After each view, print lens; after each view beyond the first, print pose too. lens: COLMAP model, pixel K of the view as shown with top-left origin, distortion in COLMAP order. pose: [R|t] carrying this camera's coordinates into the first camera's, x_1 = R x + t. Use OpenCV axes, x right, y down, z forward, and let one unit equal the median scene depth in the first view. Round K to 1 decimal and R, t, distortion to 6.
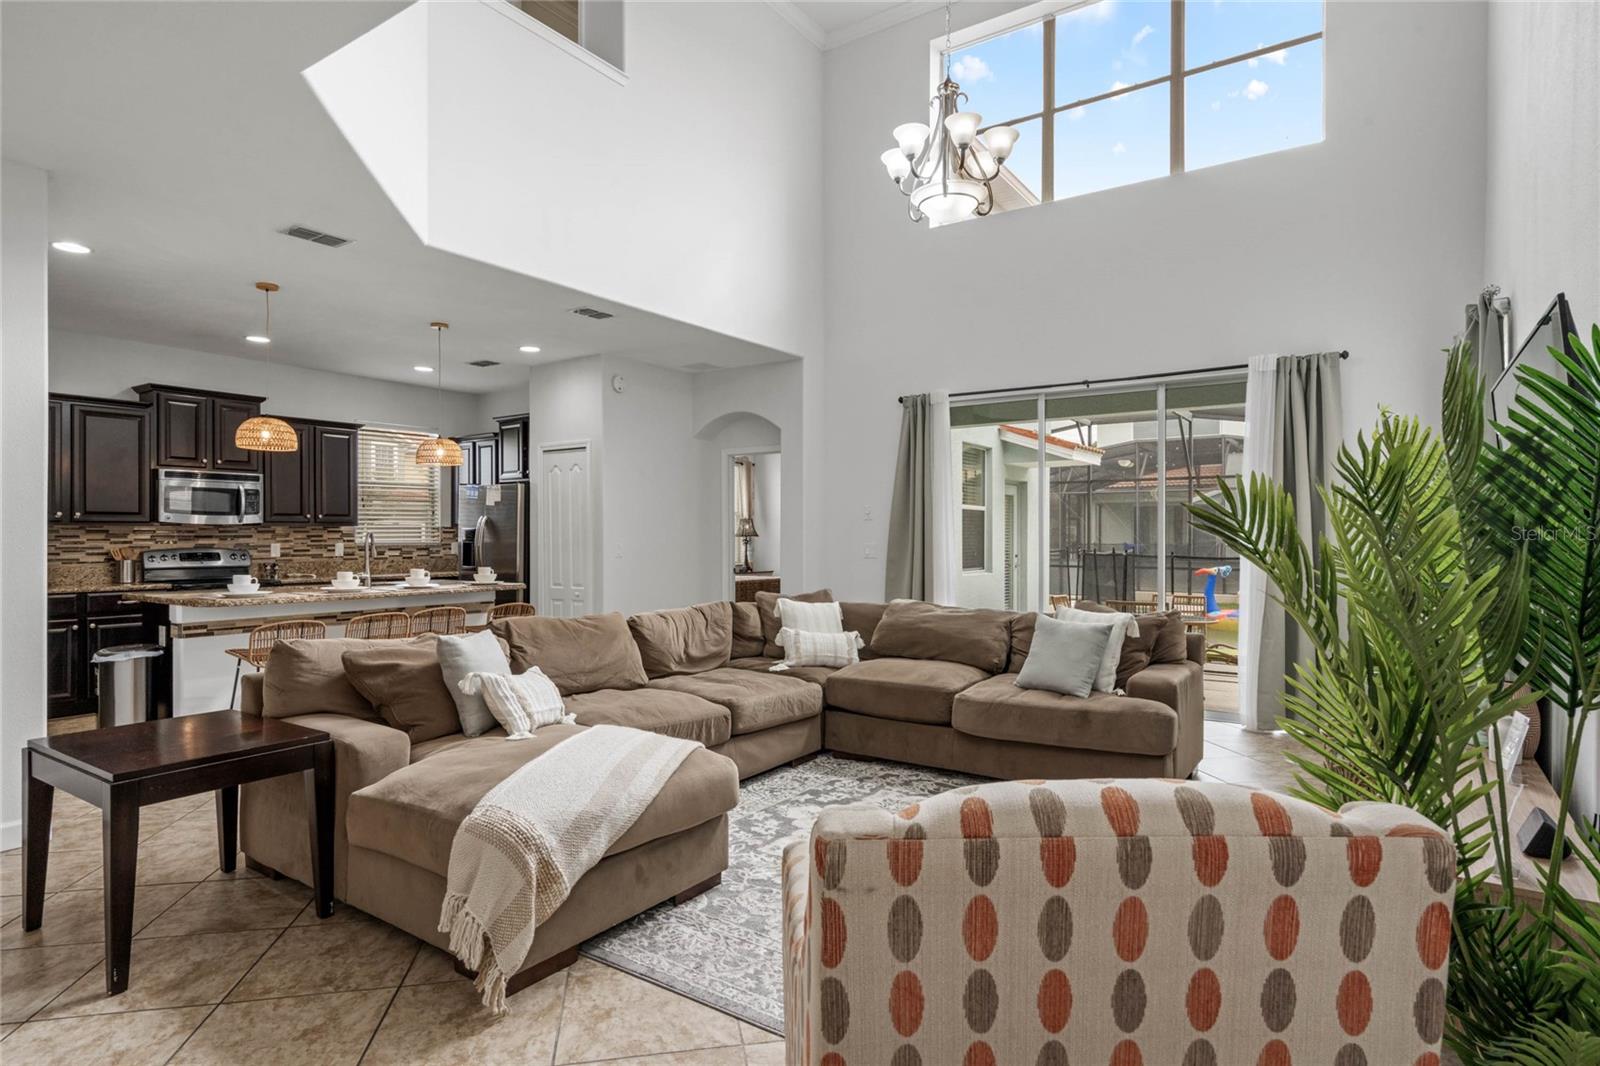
lens RADIAL K [[851.8, 0, 800.0], [0, 851.8, 533.0], [0, 0, 1]] dist [0.003224, 0.000479]
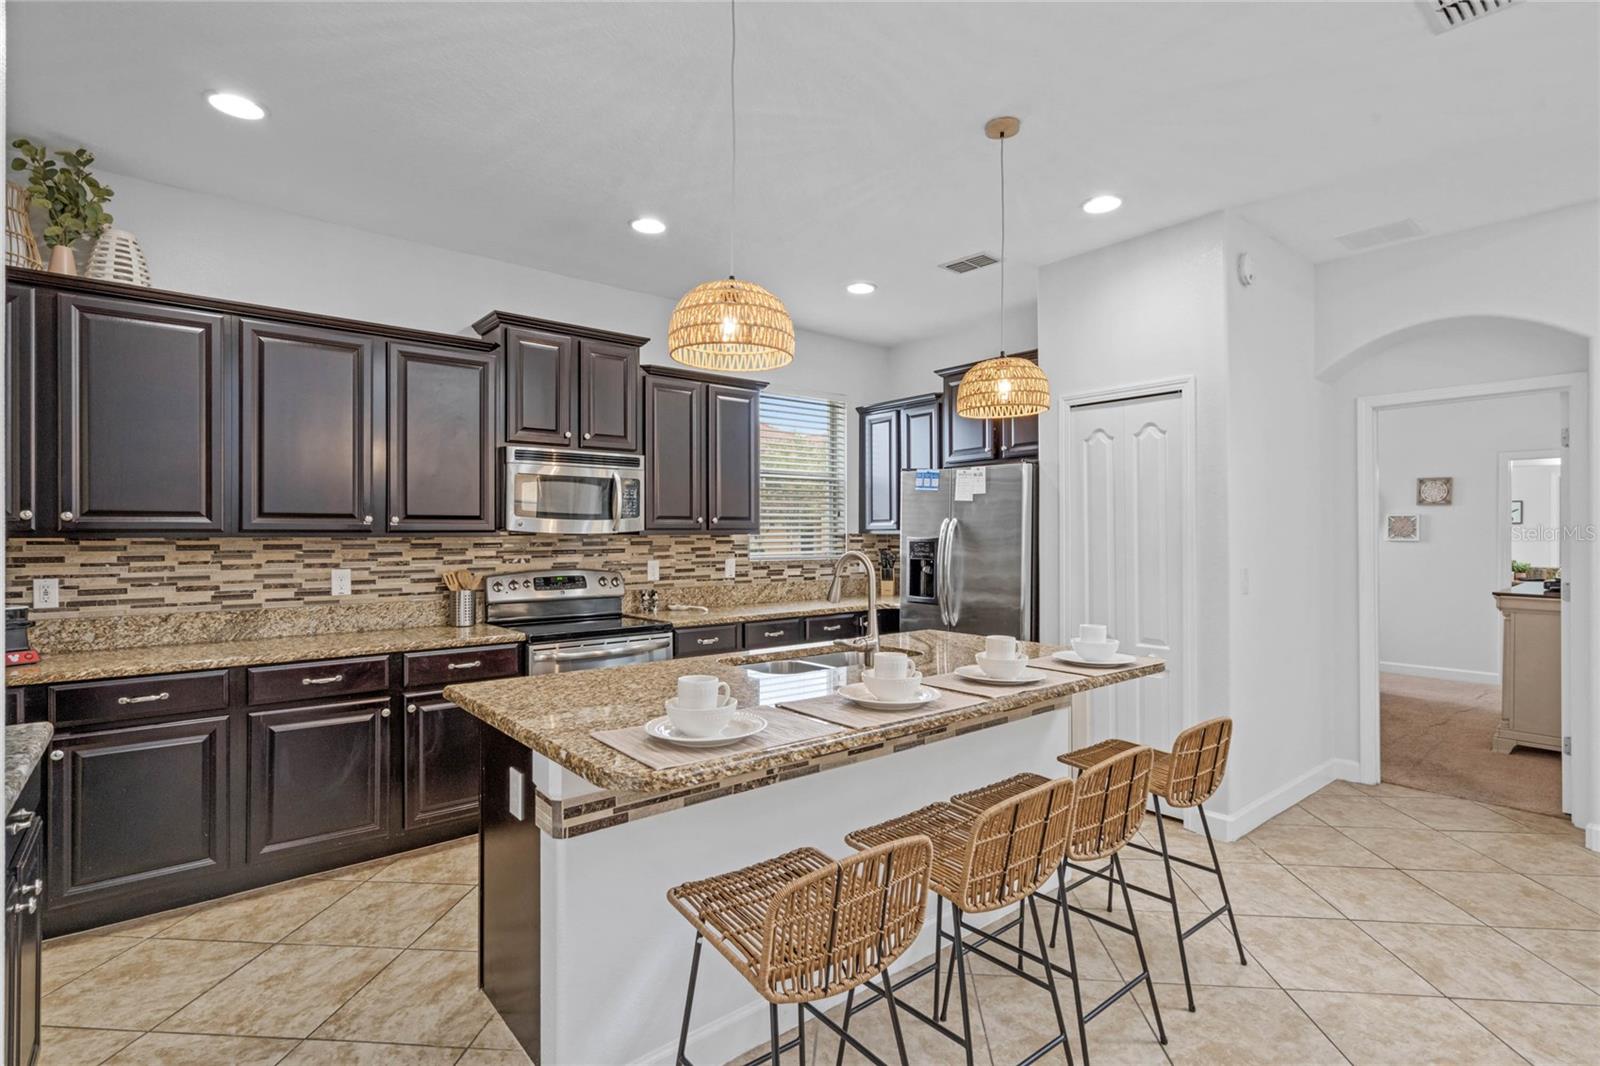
lens RADIAL K [[765.5, 0, 800.0], [0, 765.5, 533.0], [0, 0, 1]] dist [0.000511, 0.000081]
pose [[0.962250, 0.000105, -0.272169, -0.362480], [0.000324, 0.999999, 0.001534, -0.011333], [0.272169, -0.001564, 0.962248, 0.479564]]
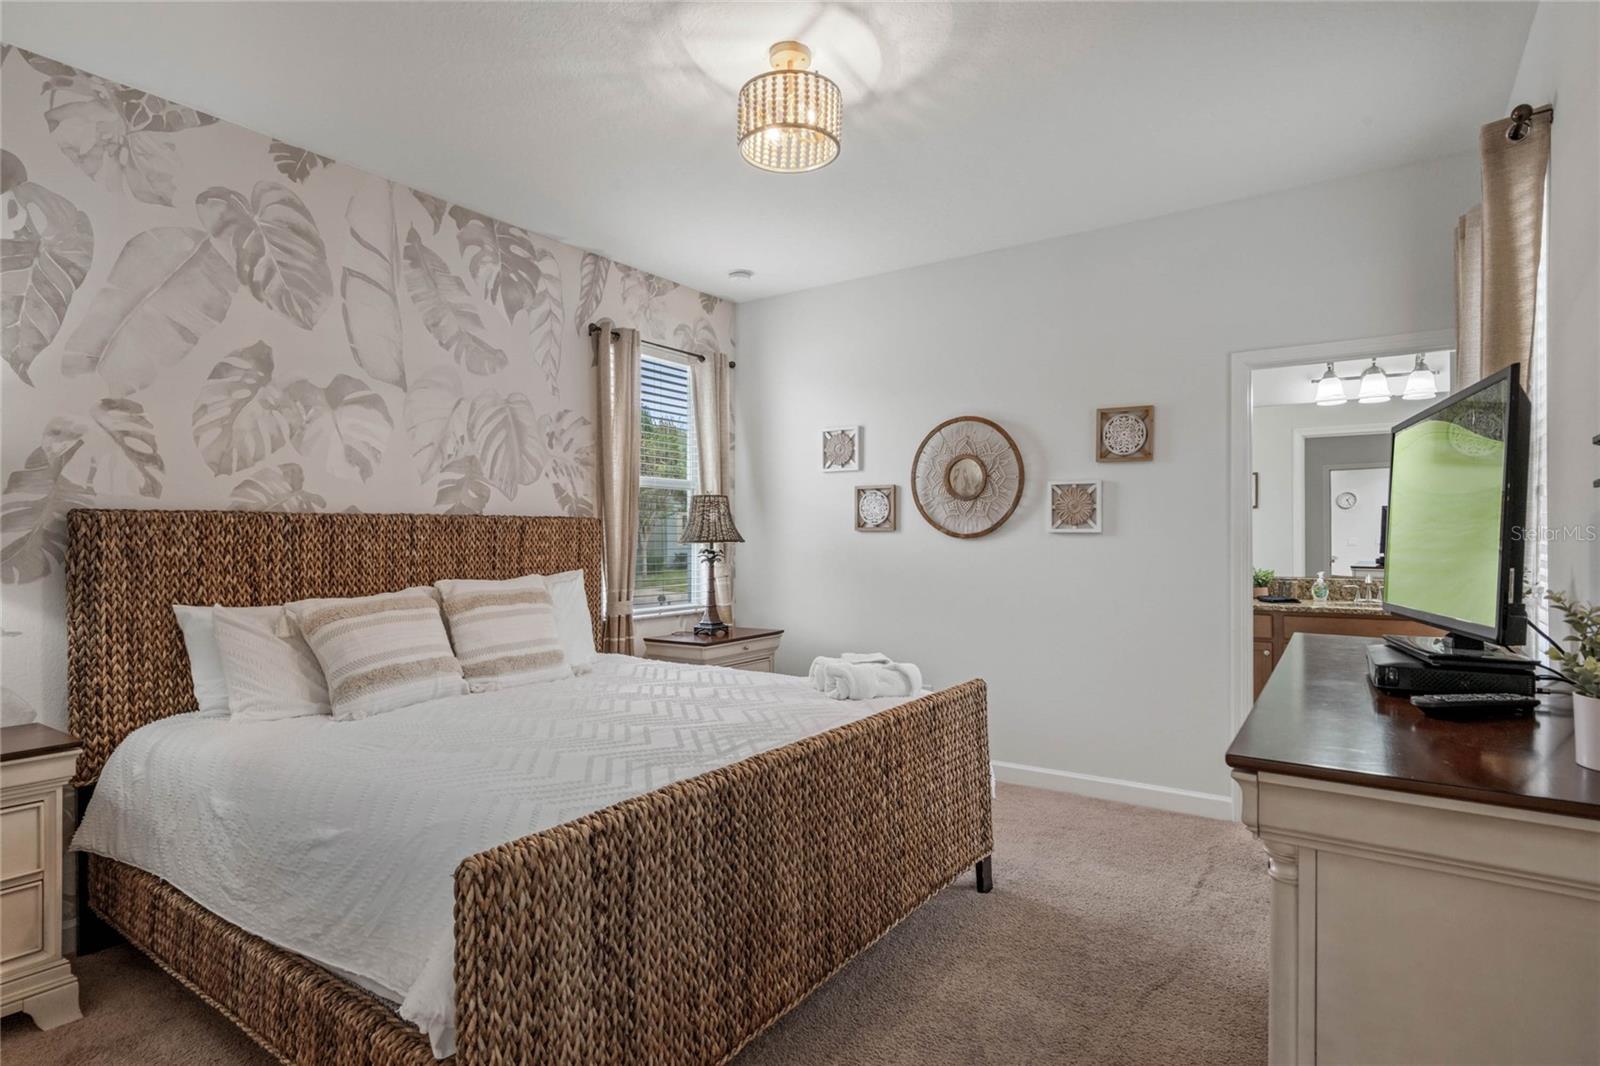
lens RADIAL K [[822.2, 0, 800.0], [0, 822.2, 533.0], [0, 0, 1]] dist [0.000061, 0.000041]
pose [[0.999912, -0.005426, -0.012135, -0.033727], [0.005404, 0.999984, -0.001792, 0.001692], [0.012144, 0.001726, 0.999925, 1.146012]]
